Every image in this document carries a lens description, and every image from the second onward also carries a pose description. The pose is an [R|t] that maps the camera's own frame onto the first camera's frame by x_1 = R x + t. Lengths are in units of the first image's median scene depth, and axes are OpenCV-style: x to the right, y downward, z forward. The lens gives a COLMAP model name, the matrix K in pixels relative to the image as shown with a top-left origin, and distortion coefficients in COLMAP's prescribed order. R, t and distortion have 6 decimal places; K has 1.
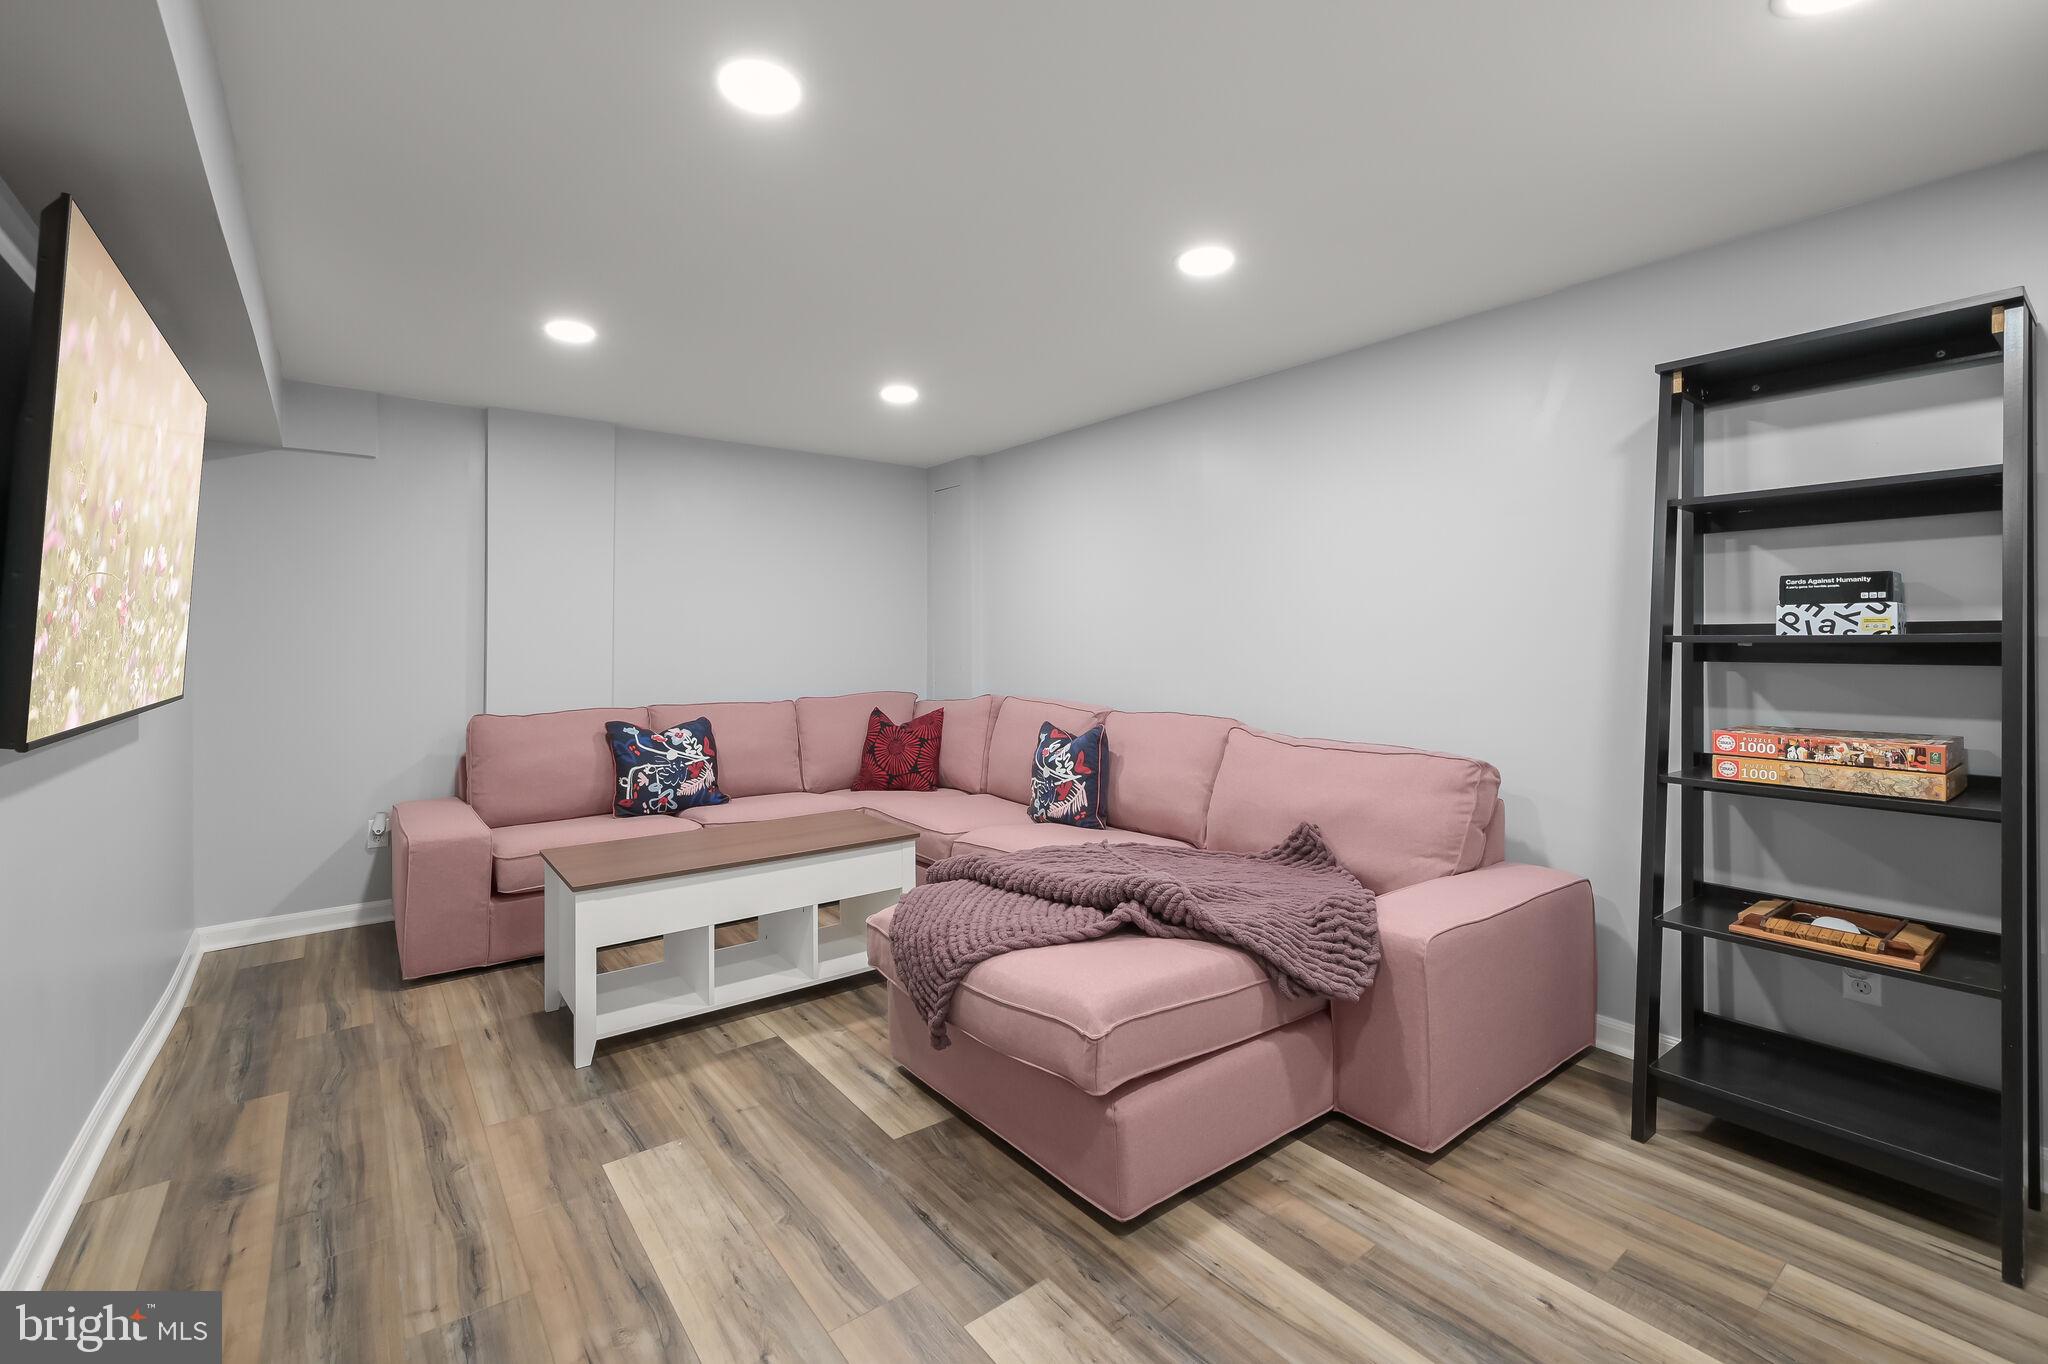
lens RADIAL K [[876.3, 0, 1001.8], [0, 876.3, 637.4], [0, 0, 1]] dist [-0.005058, -0.000405]
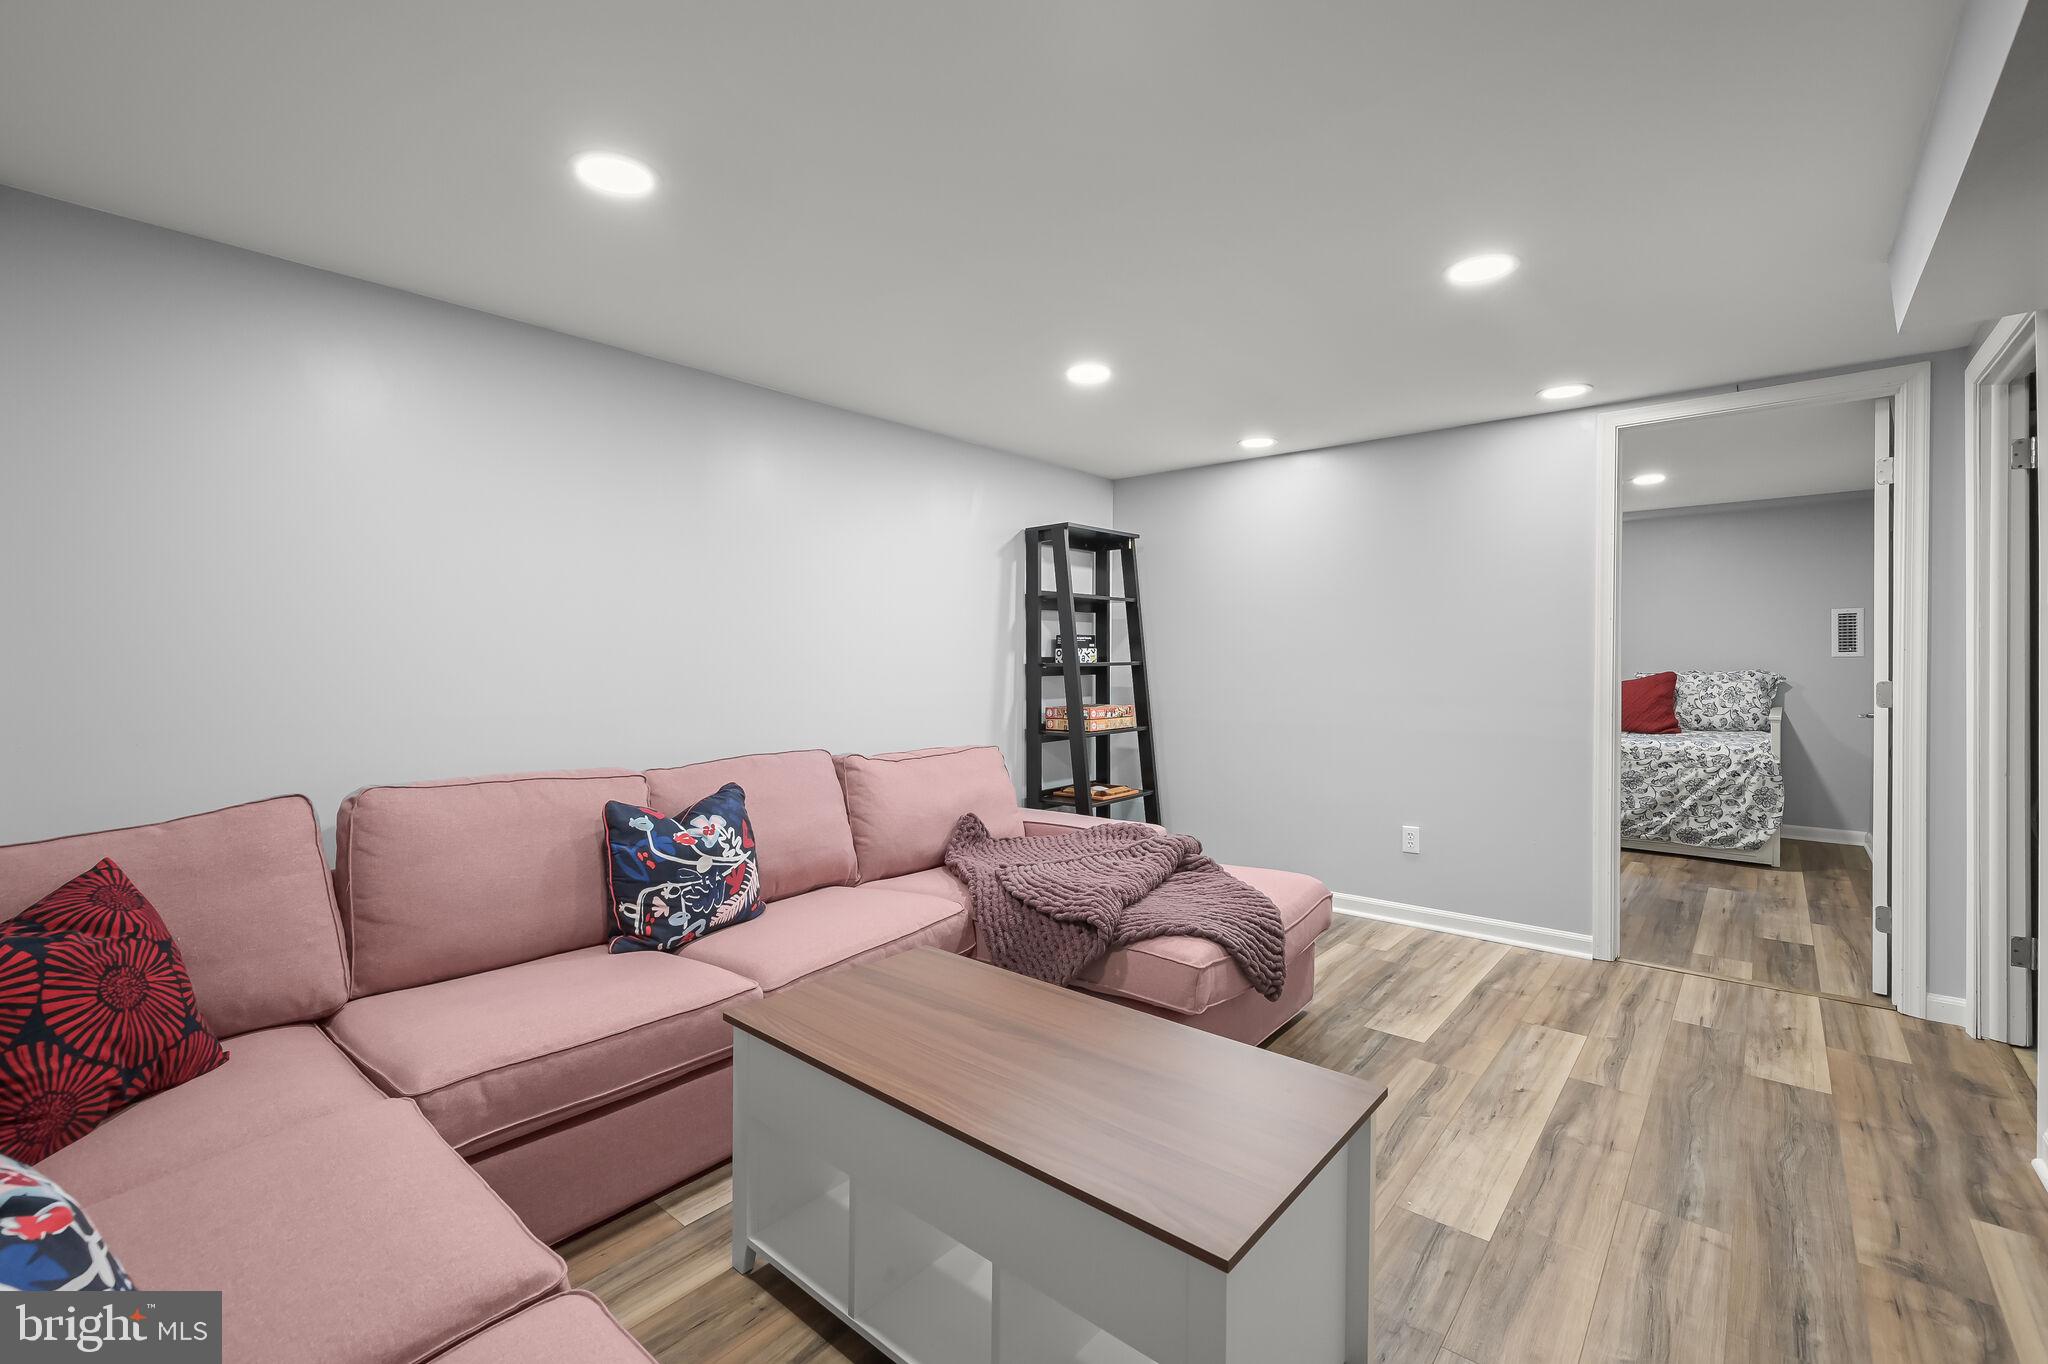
lens RADIAL K [[876.3, 0, 1027.1], [0, 876.3, 680.6], [0, 0, 1]] dist [-0.005058, -0.000405]
pose [[-0.218541, -0.021537, 0.975590, -1.389980], [0.003590, 0.999732, 0.022875, -0.008312], [-0.975821, 0.008501, -0.218405, 1.881115]]
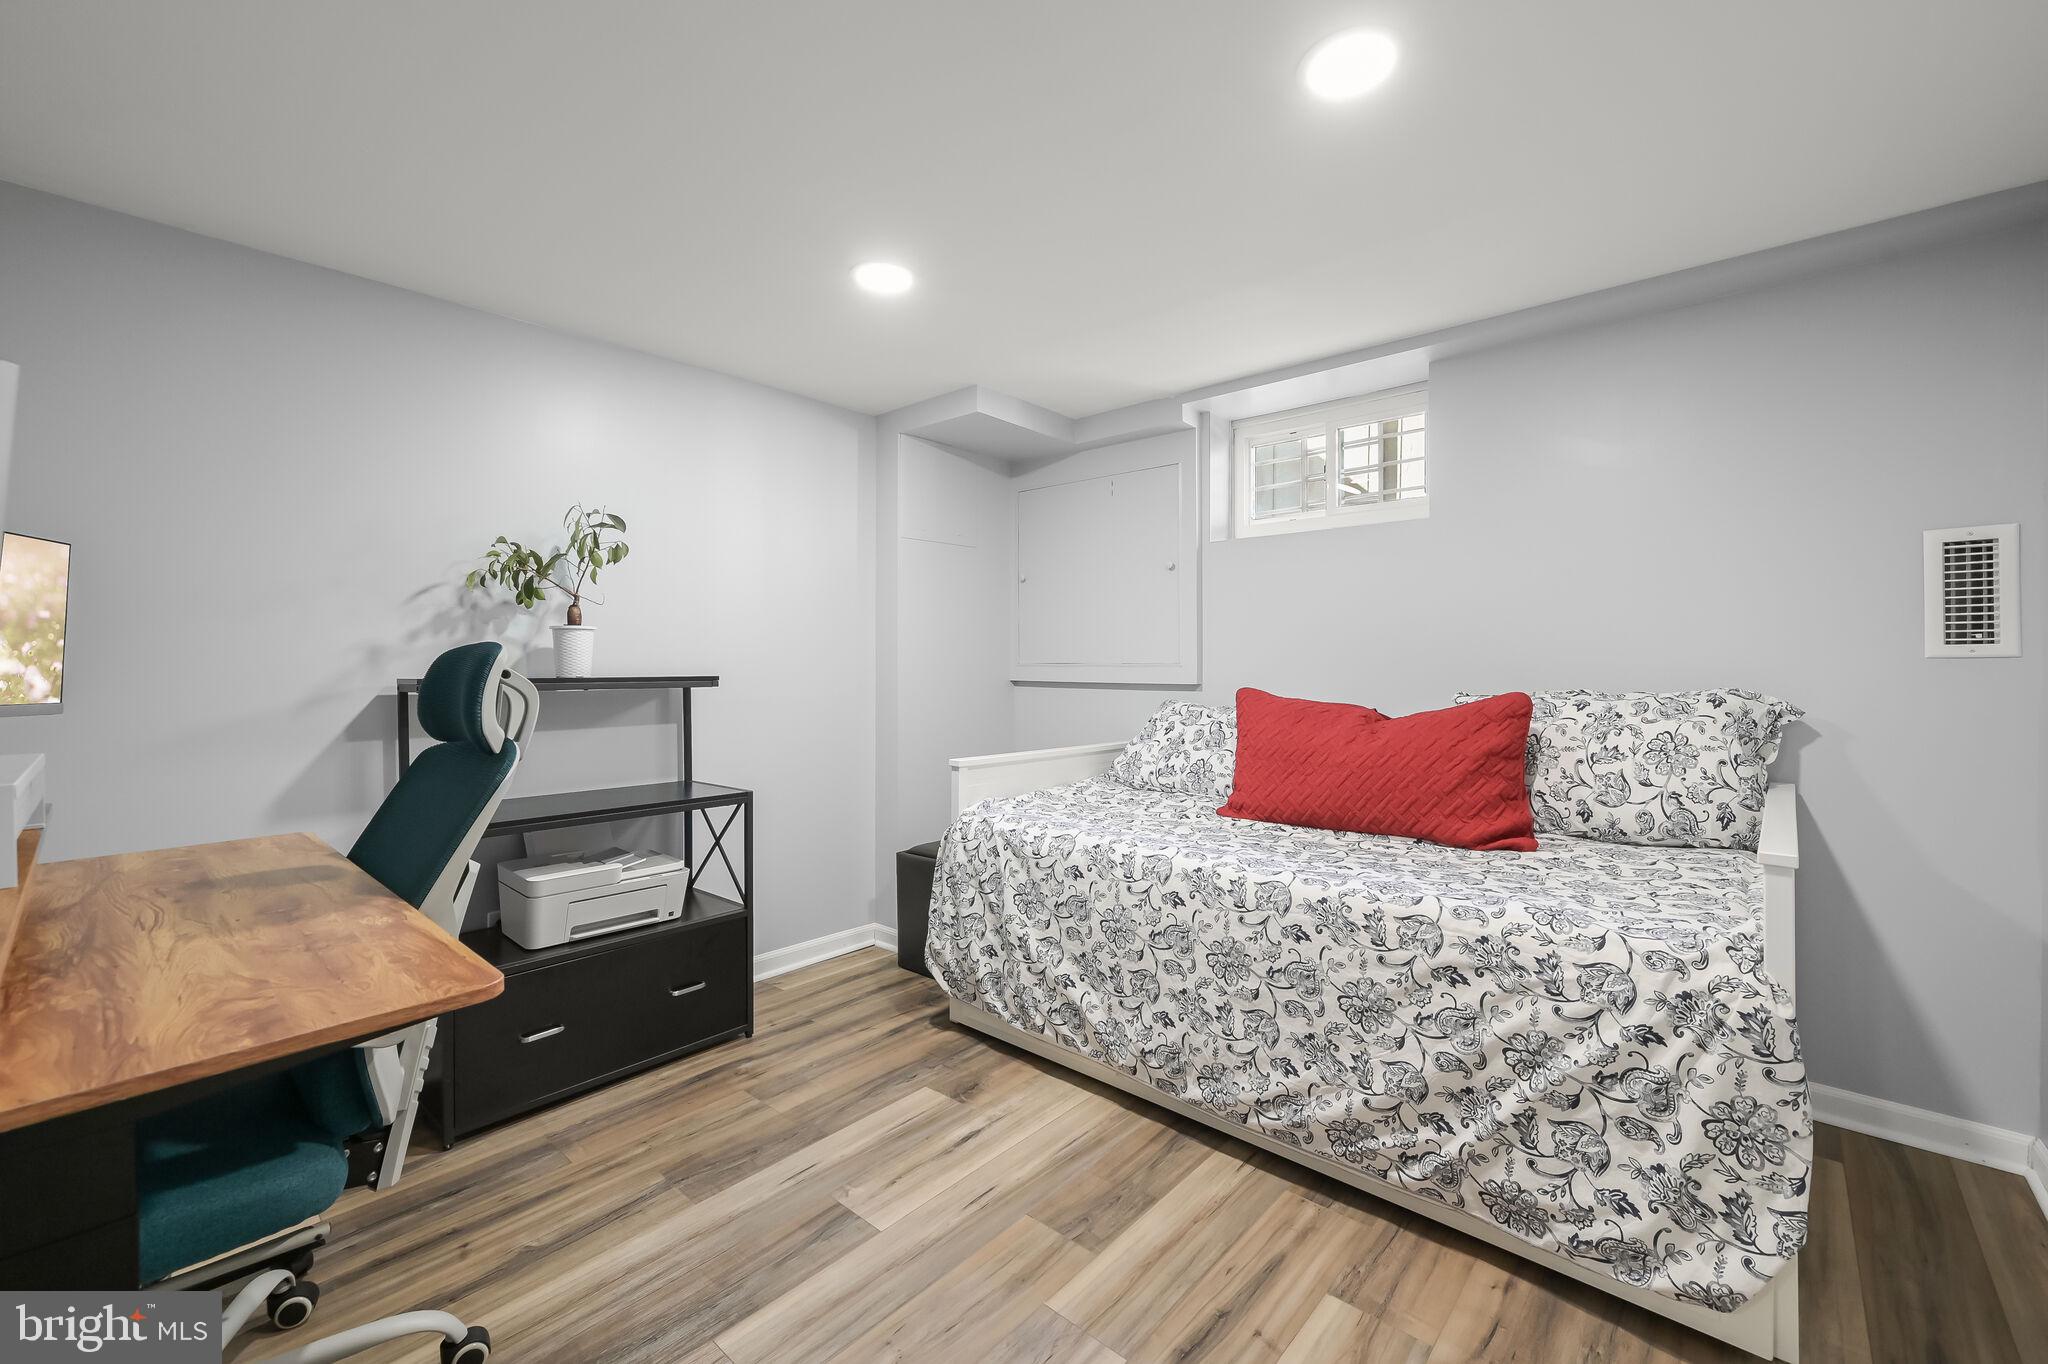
lens RADIAL K [[876.3, 0, 1020.7], [0, 876.3, 666.0], [0, 0, 1]] dist [-0.005058, -0.000405]
pose [[-0.213158, -0.000774, 0.977017, -0.447360], [-0.000635, 1.000000, 0.000653, -0.002747], [-0.977017, -0.000481, -0.213159, 0.618588]]
